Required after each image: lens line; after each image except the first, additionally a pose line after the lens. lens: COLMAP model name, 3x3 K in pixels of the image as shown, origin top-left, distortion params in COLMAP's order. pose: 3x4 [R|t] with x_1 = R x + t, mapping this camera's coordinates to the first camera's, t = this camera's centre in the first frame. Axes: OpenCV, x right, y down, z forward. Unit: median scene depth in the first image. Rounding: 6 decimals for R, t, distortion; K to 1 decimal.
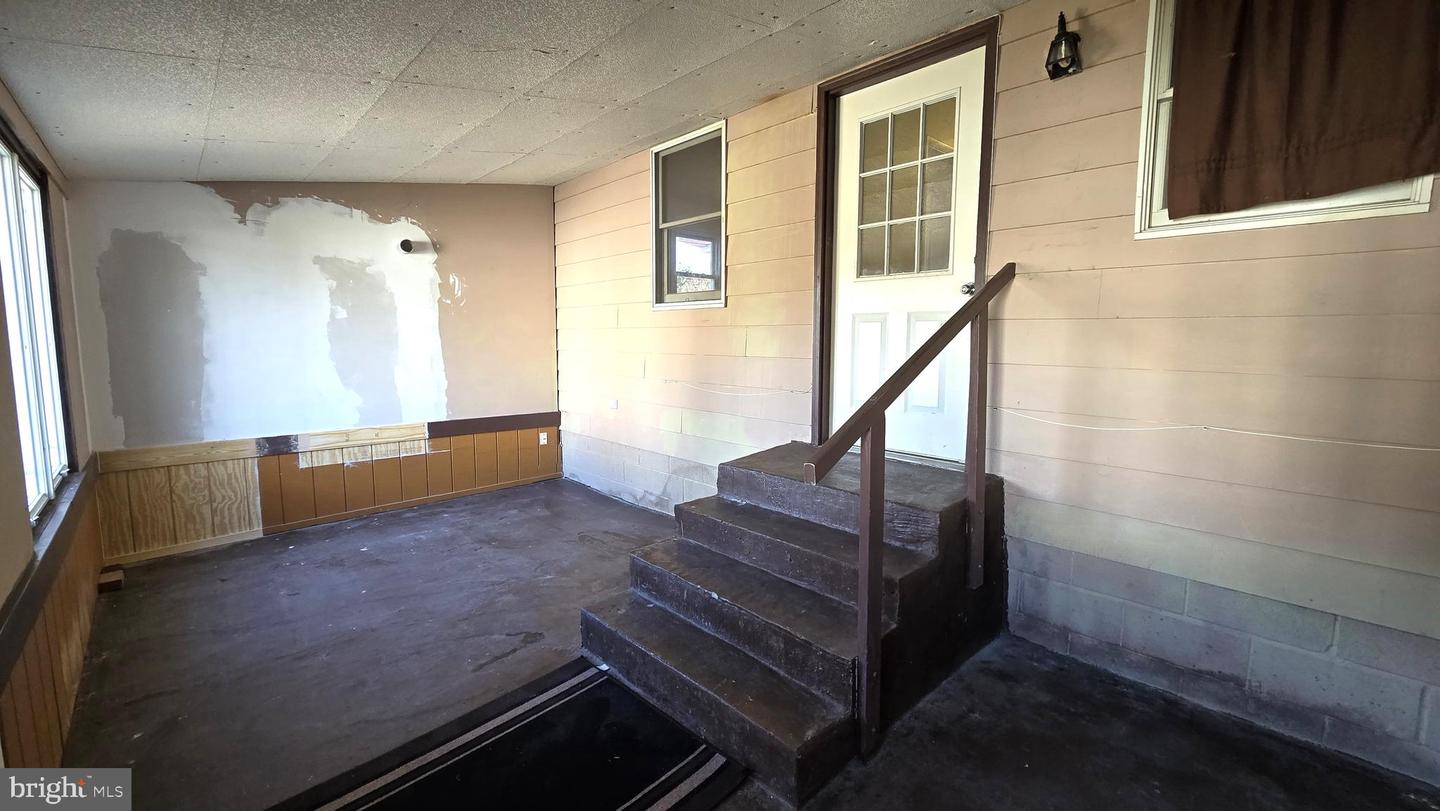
lens RADIAL K [[524.7, 0, 723.6], [0, 524.7, 384.5], [0, 0, 1]] dist [0.000474, -0.000042]
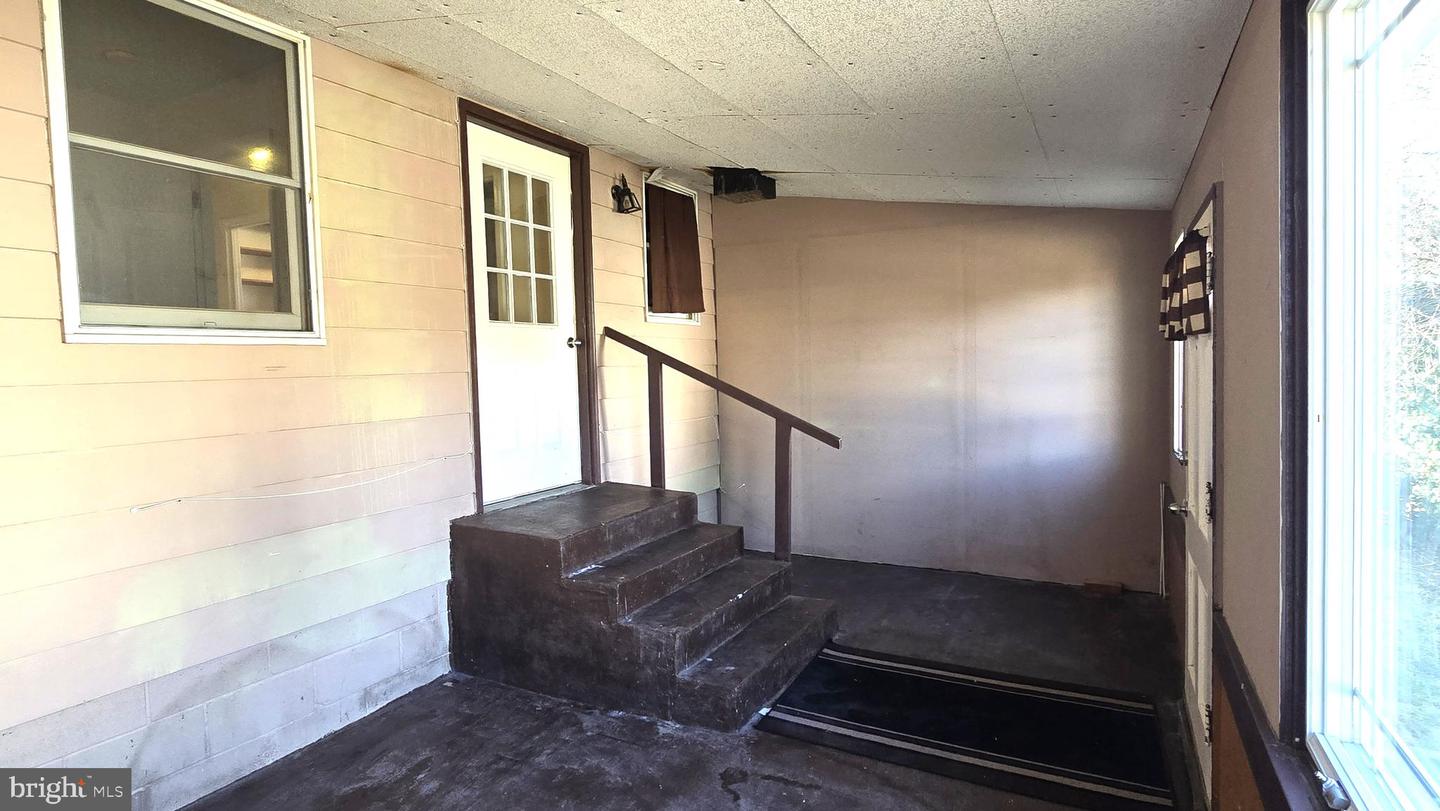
lens RADIAL K [[590.3, 0, 726.5], [0, 590.3, 399.0], [0, 0, 1]] dist [-0.000099, -0.000440]
pose [[-0.180413, -0.047661, 0.982436, -1.034140], [0.118824, 0.990454, 0.069871, -0.109926], [-0.976387, 0.129343, -0.173027, 0.949986]]
